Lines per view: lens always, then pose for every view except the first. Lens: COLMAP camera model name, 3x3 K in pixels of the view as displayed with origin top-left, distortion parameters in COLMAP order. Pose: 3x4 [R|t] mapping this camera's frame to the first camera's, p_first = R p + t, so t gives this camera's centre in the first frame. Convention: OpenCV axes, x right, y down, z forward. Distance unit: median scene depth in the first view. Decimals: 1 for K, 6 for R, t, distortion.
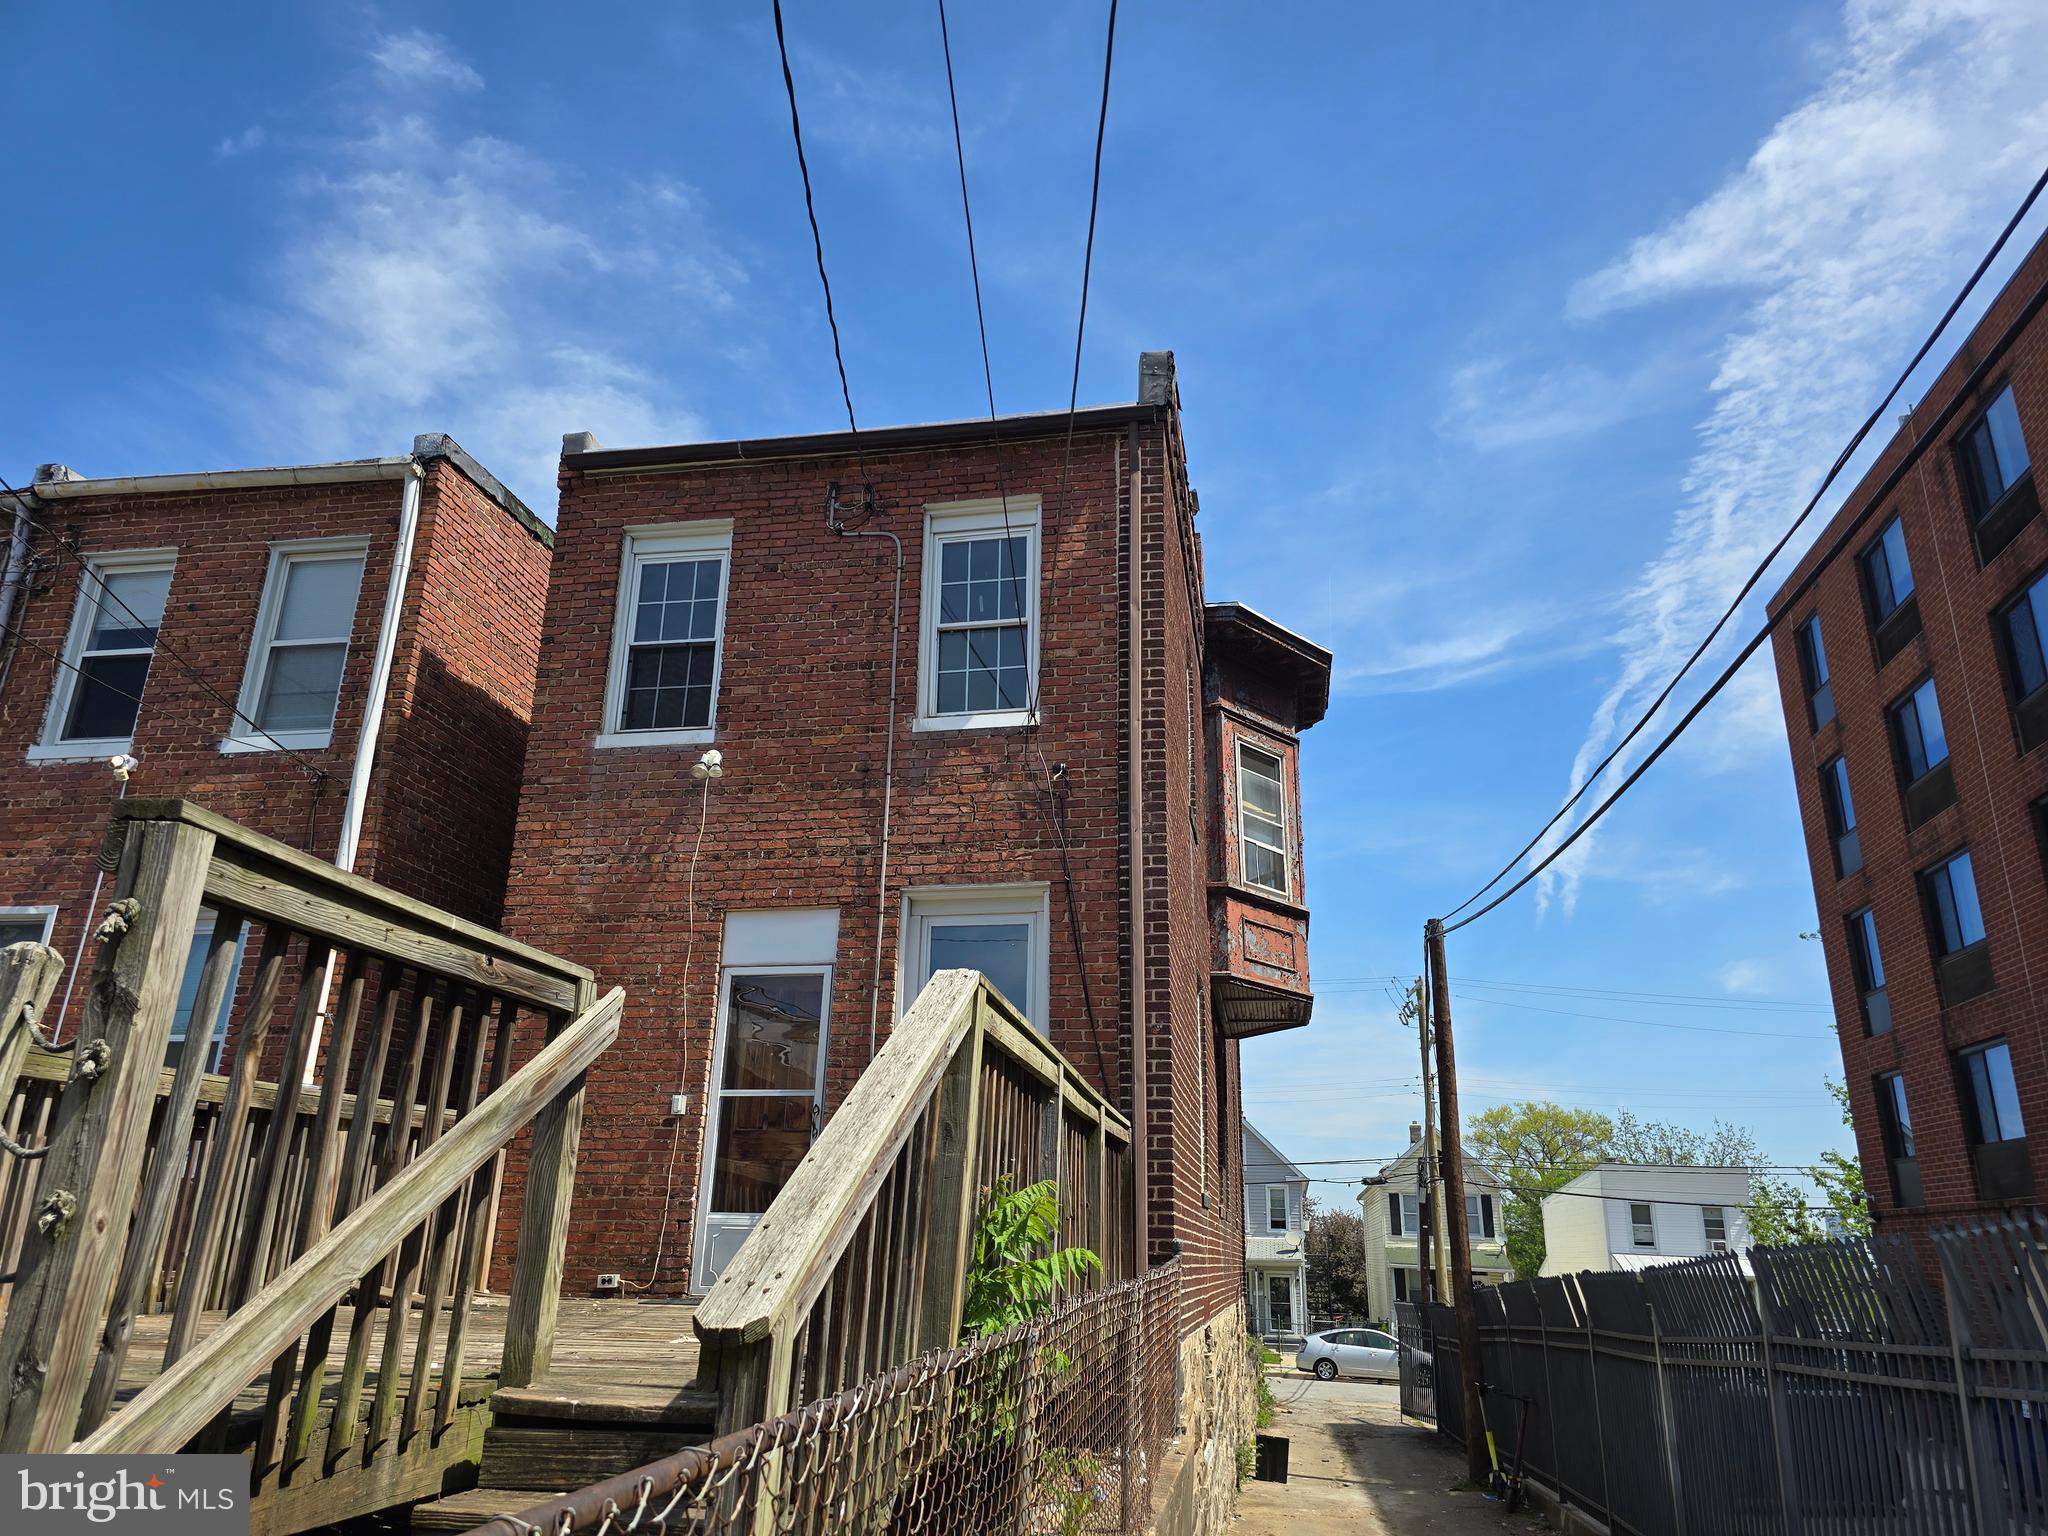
lens RADIAL K [[1347.3, 0, 1011.1], [0, 1347.3, 794.4], [0, 0, 1]] dist [0.084315, -0.086078]
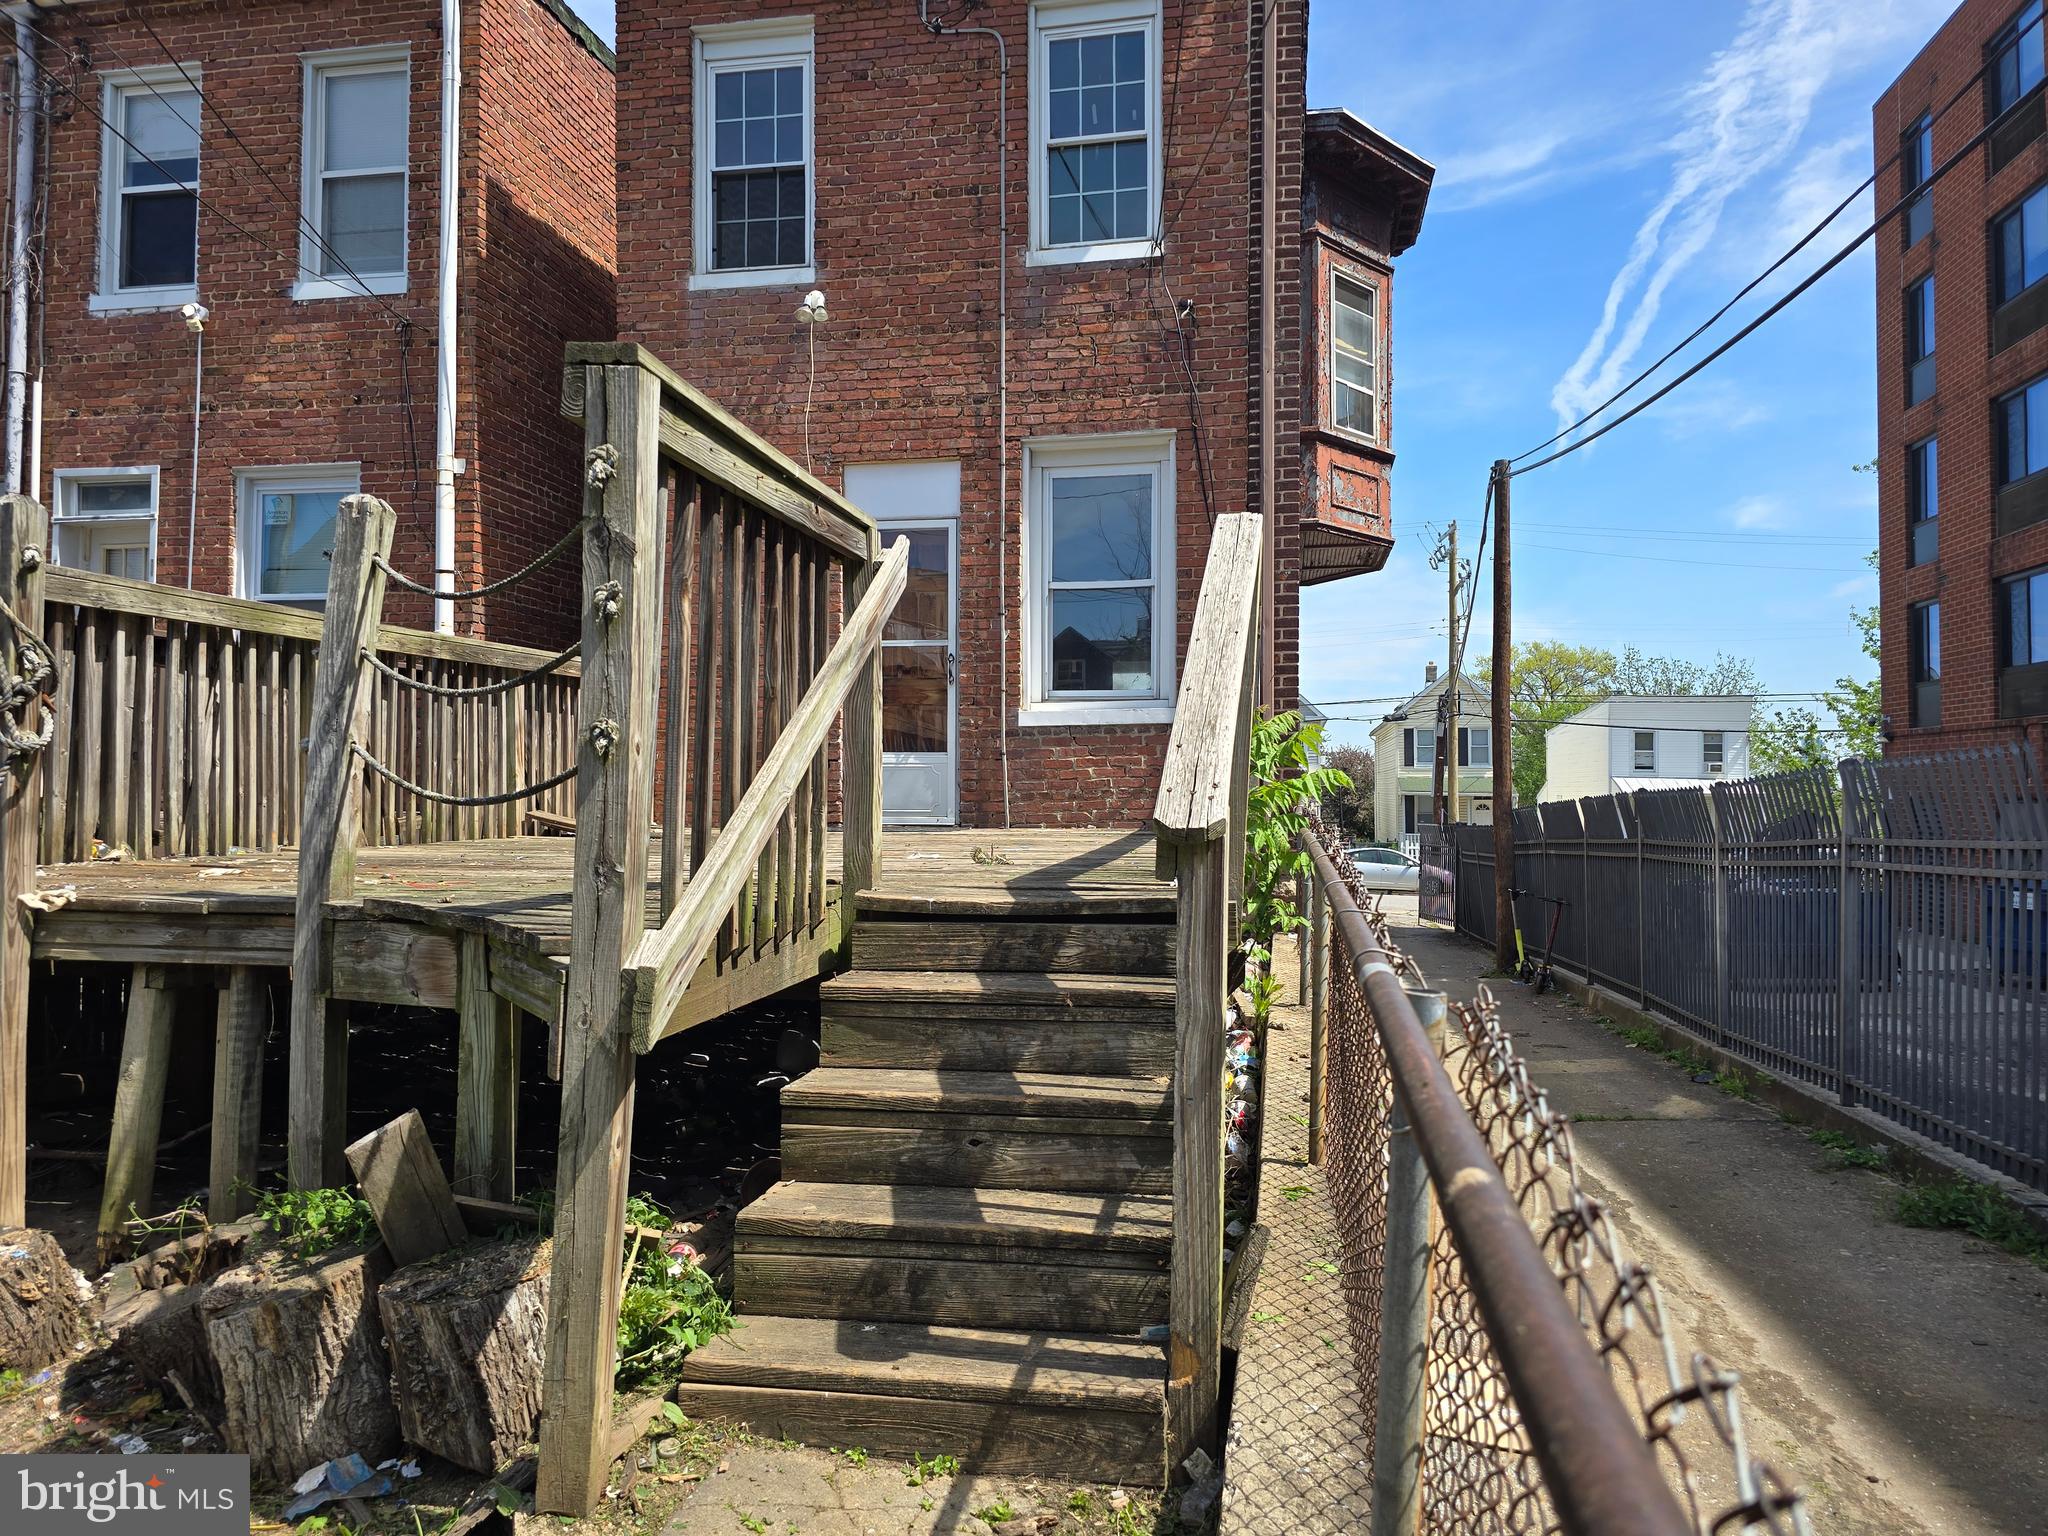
lens RADIAL K [[1345.1, 0, 1031.1], [0, 1345.1, 759.1], [0, 0, 1]] dist [0.070434, -0.065126]
pose [[0.999821, -0.018635, 0.003217, -0.072693], [0.016843, 0.954845, 0.296626, 0.000986], [-0.008599, -0.296519, 0.954988, -0.009034]]
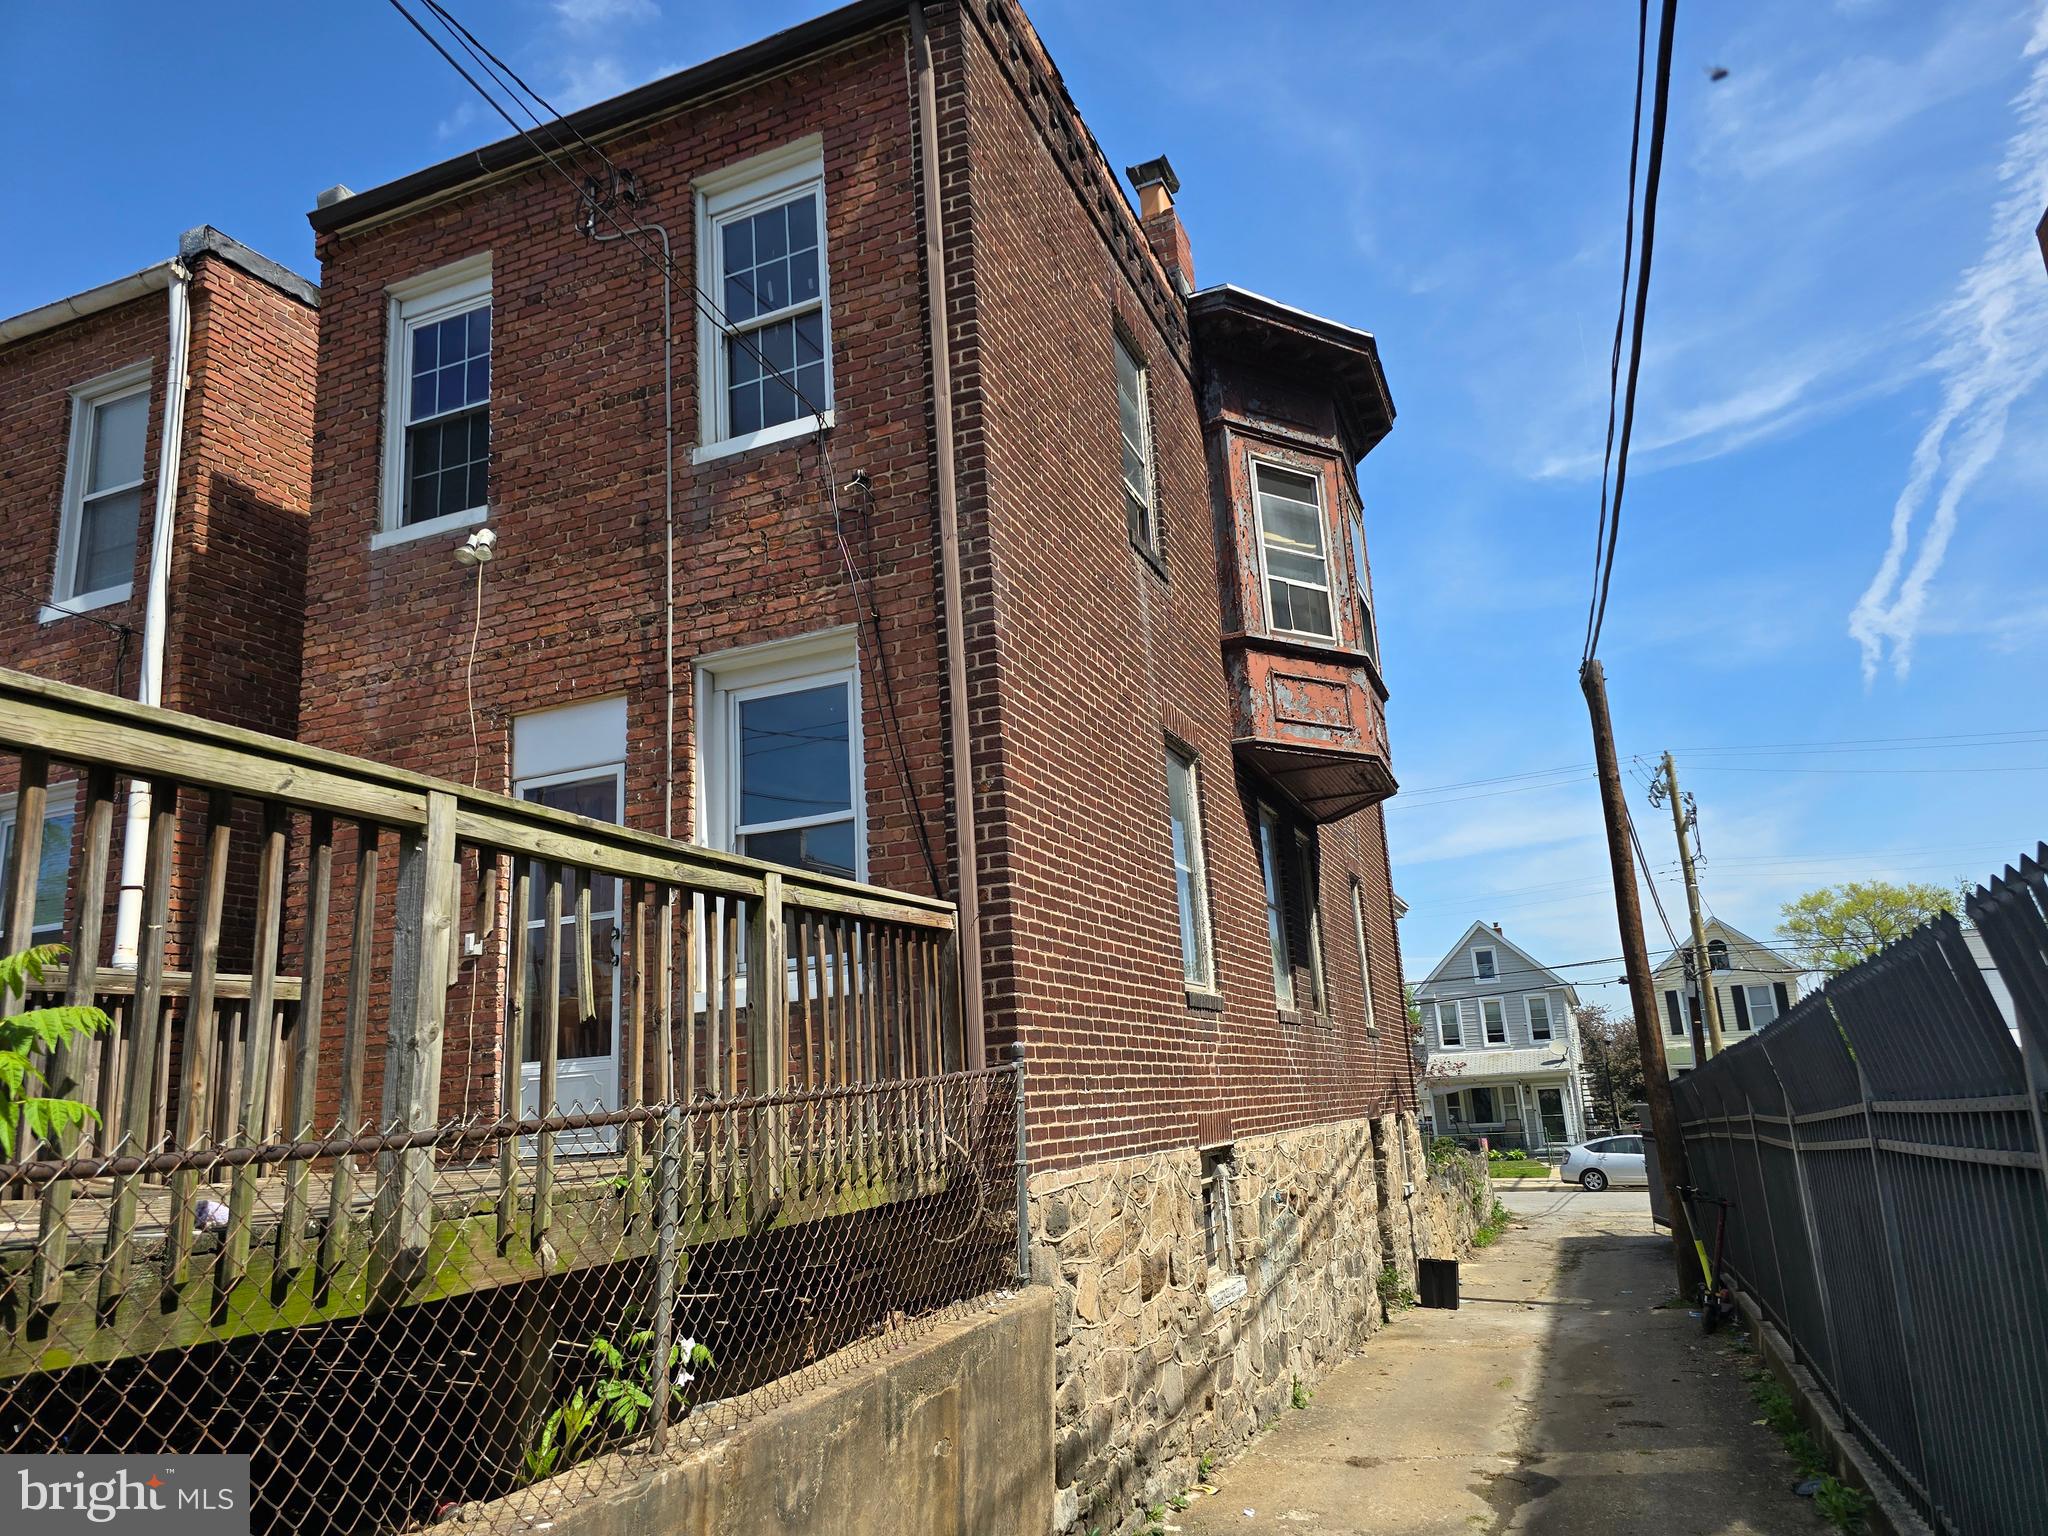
lens RADIAL K [[1346.2, 0, 1024.5], [0, 1346.2, 791.6], [0, 0, 1]] dist [0.065981, -0.068787]
pose [[0.974751, -0.120559, -0.187952, 0.224880], [0.139014, 0.986348, 0.088271, 0.091994], [0.174744, -0.112170, 0.978204, 0.207678]]
